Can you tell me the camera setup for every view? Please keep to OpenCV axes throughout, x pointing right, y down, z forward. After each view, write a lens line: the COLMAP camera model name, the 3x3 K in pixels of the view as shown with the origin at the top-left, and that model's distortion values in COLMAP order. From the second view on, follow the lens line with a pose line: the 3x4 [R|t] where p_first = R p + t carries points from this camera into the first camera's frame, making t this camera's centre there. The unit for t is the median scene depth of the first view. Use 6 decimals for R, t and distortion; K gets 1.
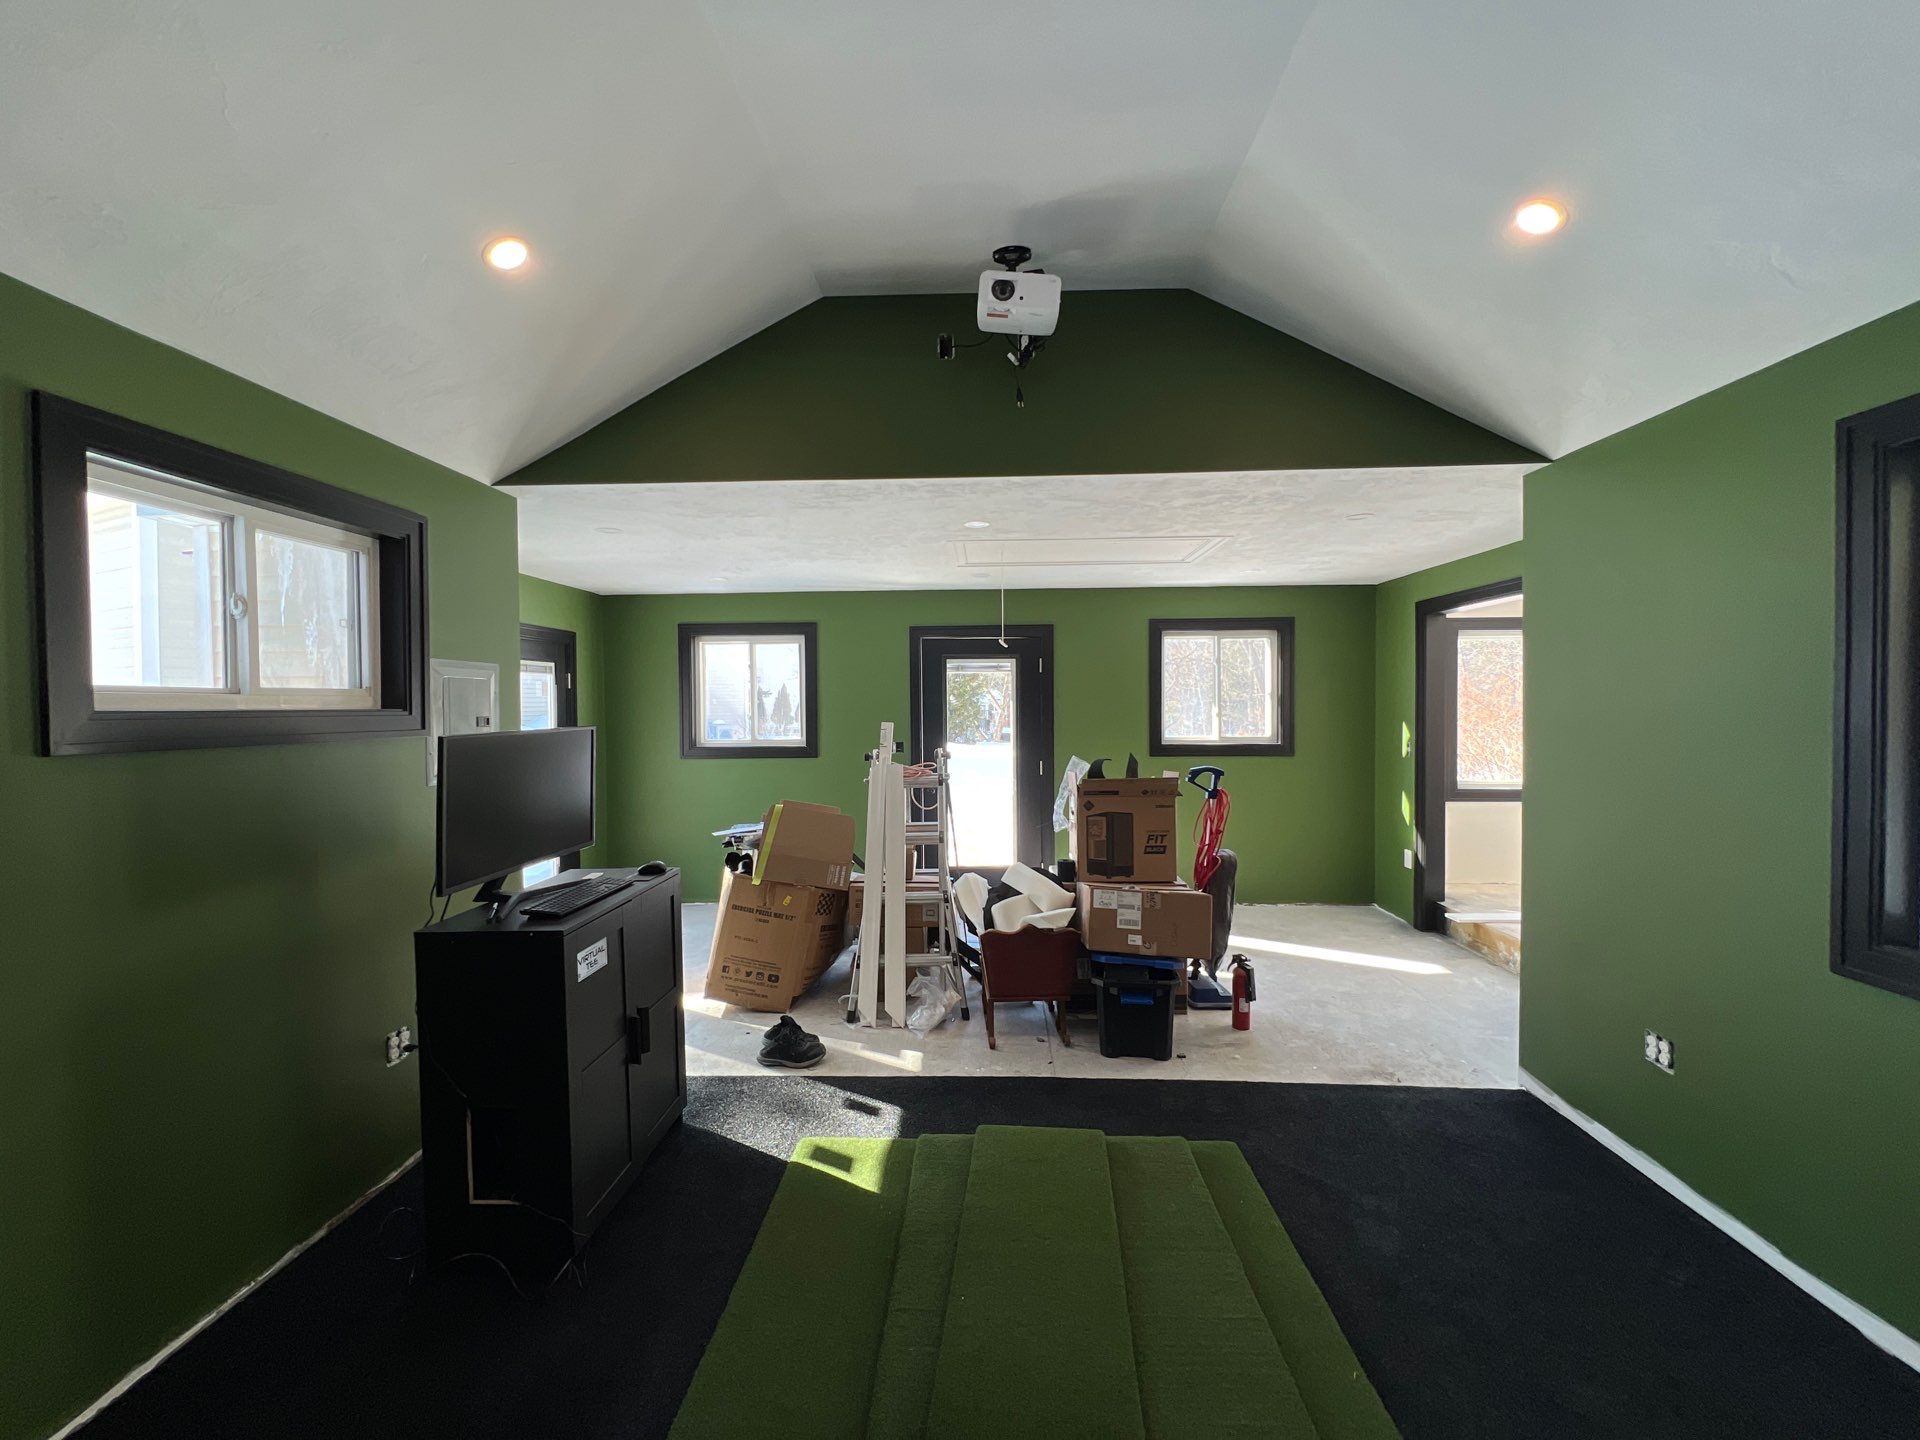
lens RADIAL K [[757.3, 0, 956.2], [0, 757.3, 718.9], [0, 0, 1]] dist [0.001331, -0.000232]
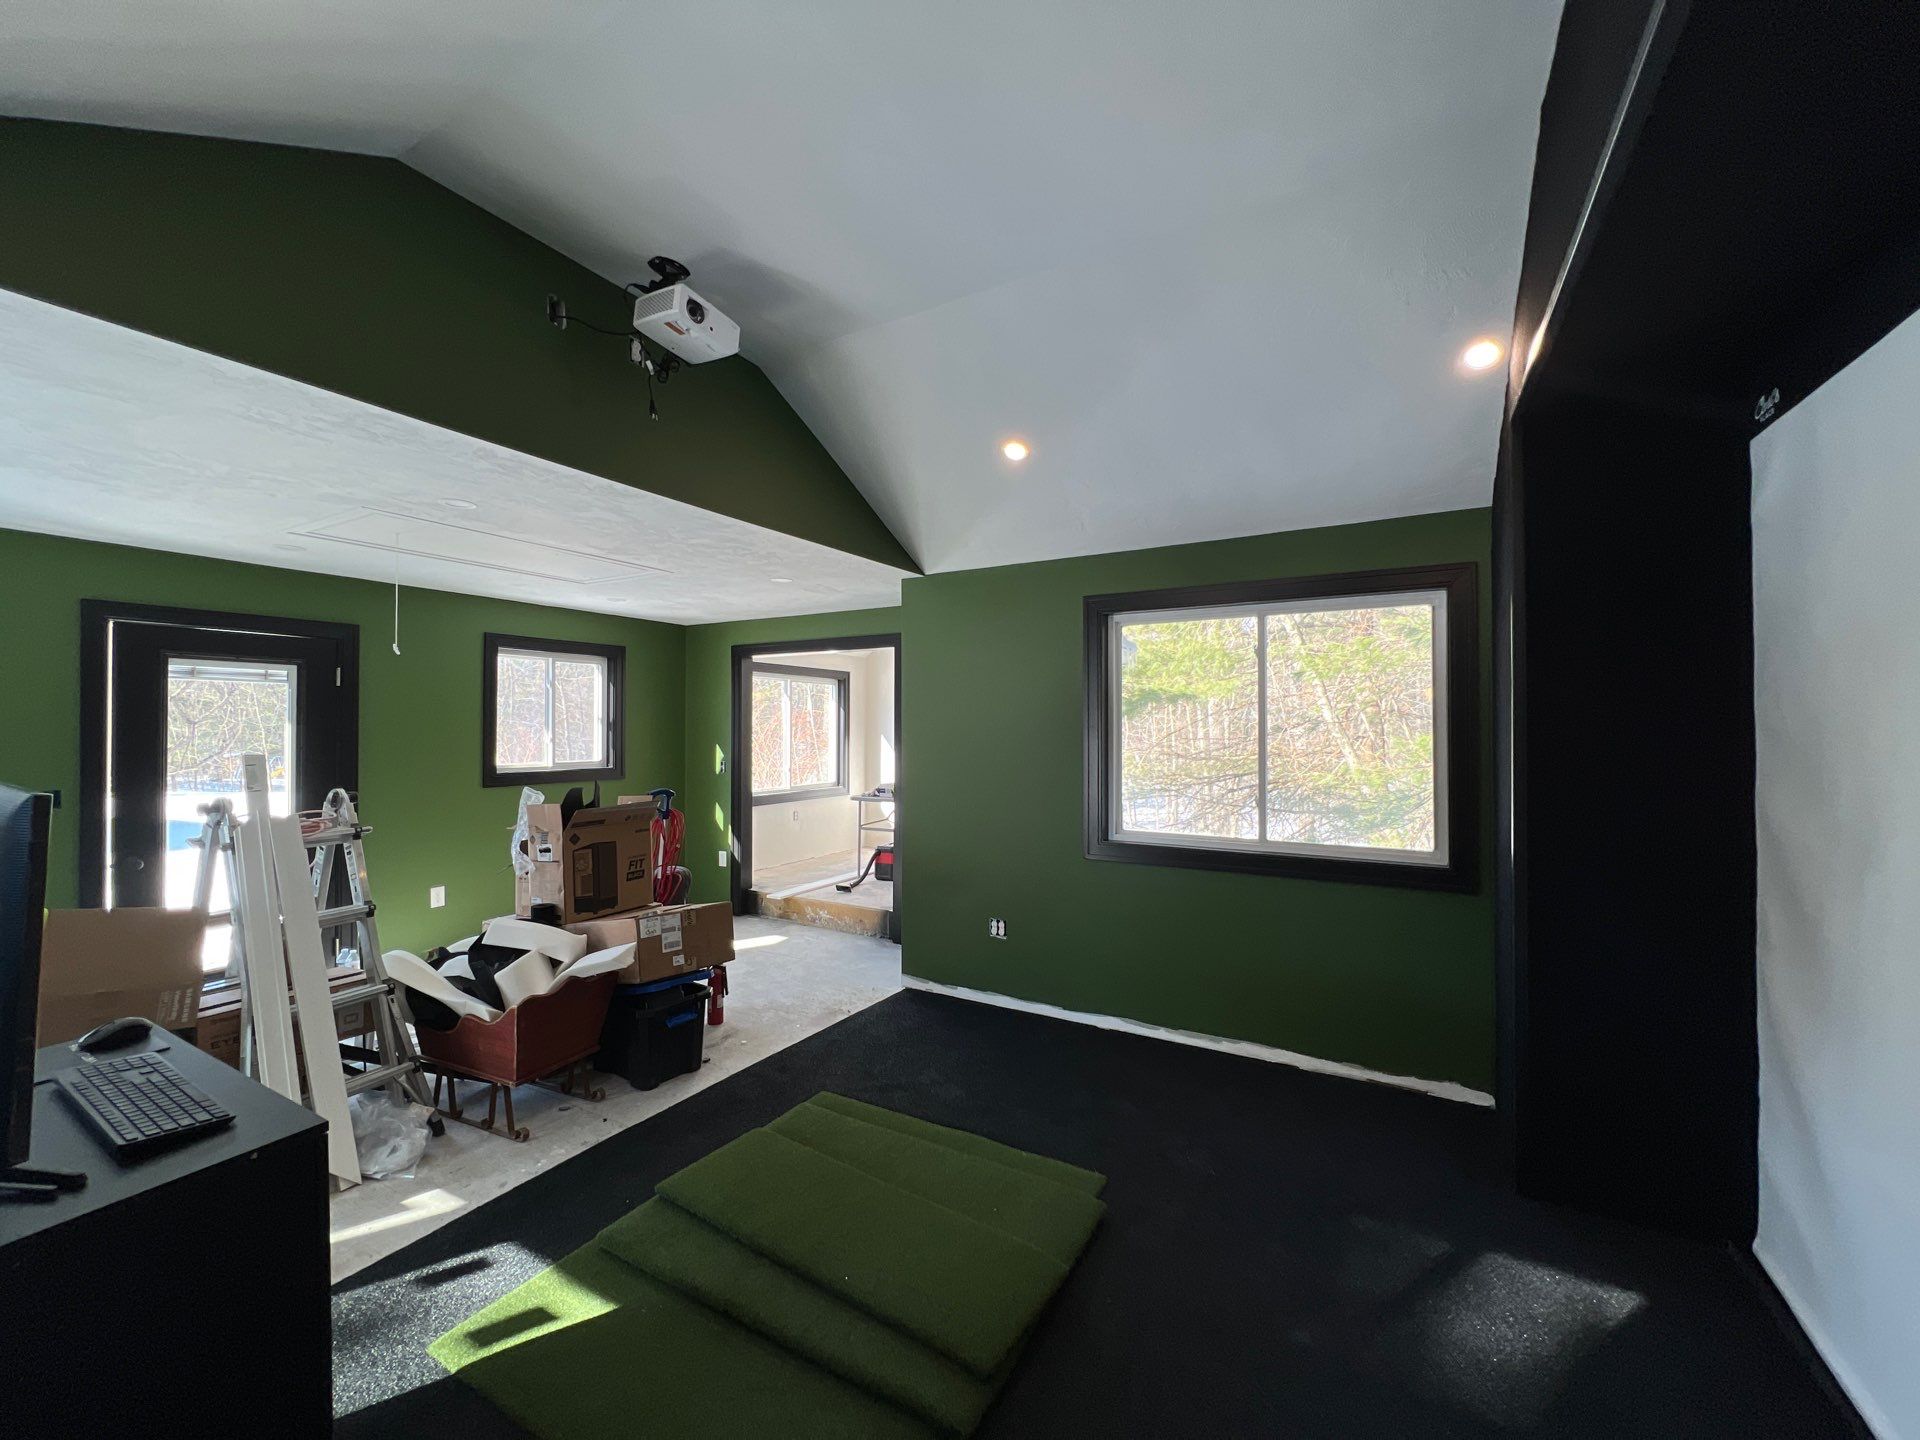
lens RADIAL K [[757.3, 0, 951.4], [0, 757.3, 721.4], [0, 0, 1]] dist [0.001331, -0.000232]
pose [[0.478693, 0.012010, 0.877900, -0.449578], [0.014134, 0.999671, -0.021382, -0.002088], [-0.877869, 0.022643, 0.478366, 0.169820]]
